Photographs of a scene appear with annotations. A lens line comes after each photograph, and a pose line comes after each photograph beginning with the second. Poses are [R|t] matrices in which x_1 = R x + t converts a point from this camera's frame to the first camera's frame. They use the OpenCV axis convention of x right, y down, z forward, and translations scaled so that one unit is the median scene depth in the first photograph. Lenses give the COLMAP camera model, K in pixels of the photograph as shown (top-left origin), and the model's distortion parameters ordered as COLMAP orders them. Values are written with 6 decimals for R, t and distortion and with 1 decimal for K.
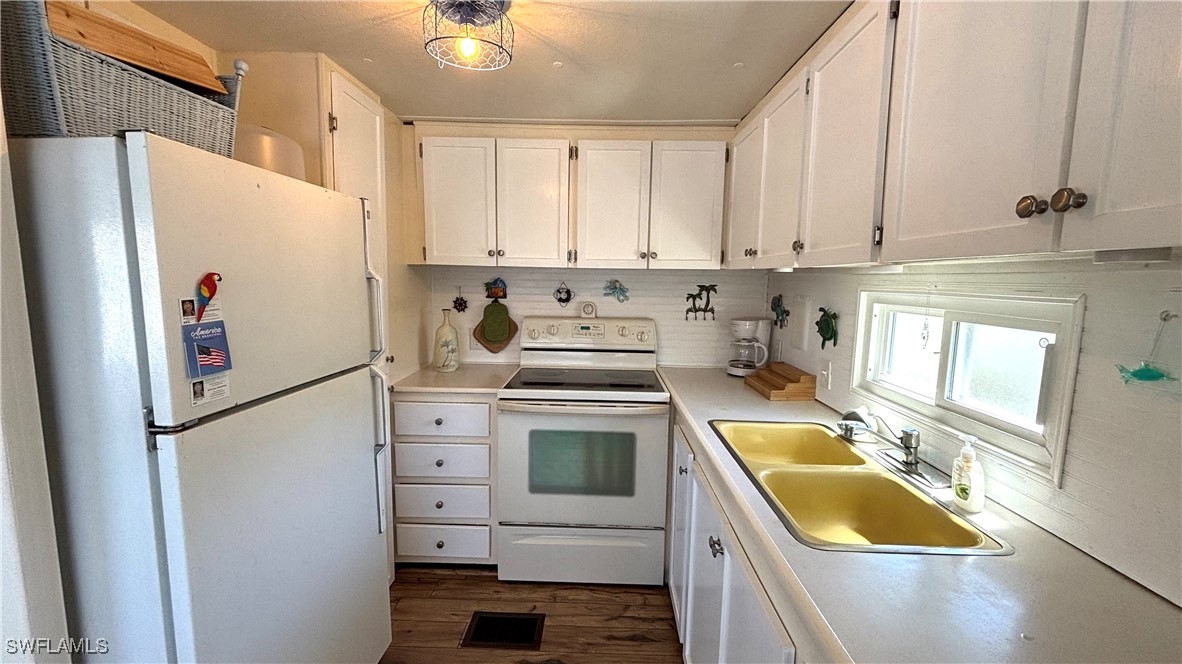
lens RADIAL K [[467.8, 0, 591.0], [0, 467.8, 332.0], [0, 0, 1]] dist [0.000631, -0.000285]
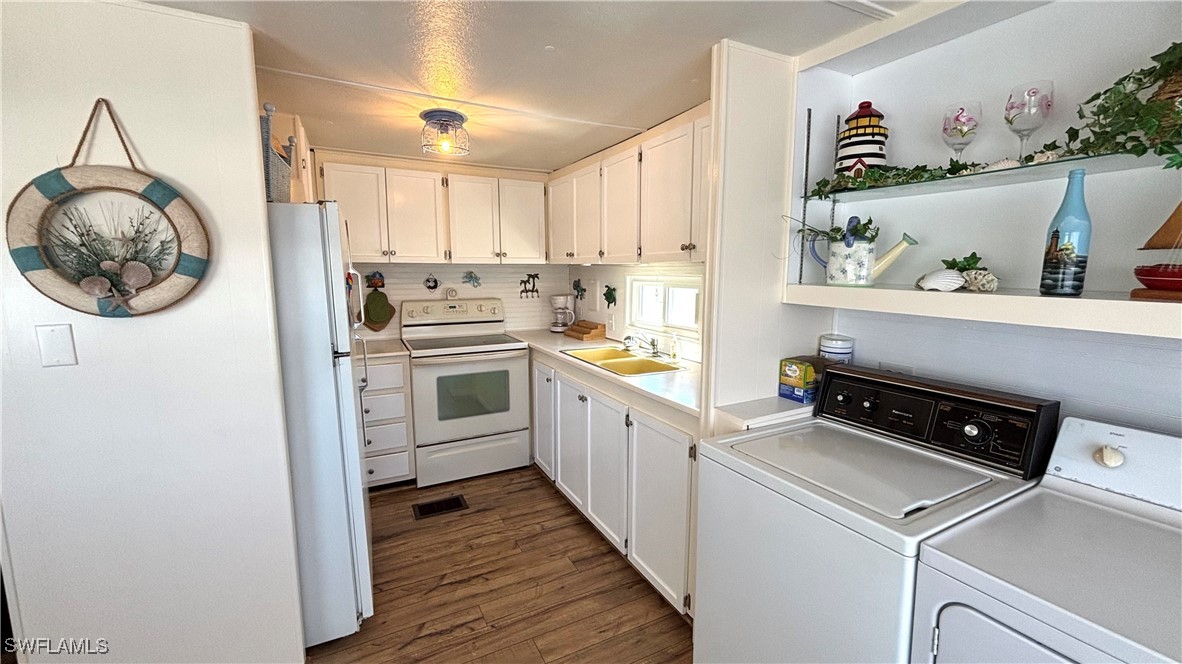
lens RADIAL K [[467.8, 0, 591.0], [0, 467.8, 332.0], [0, 0, 1]] dist [0.000631, -0.000285]
pose [[0.874250, -0.078819, 0.479036, -0.362951], [0.068417, 0.996888, 0.039163, 0.043629], [-0.480632, -0.001464, 0.876921, -0.454589]]
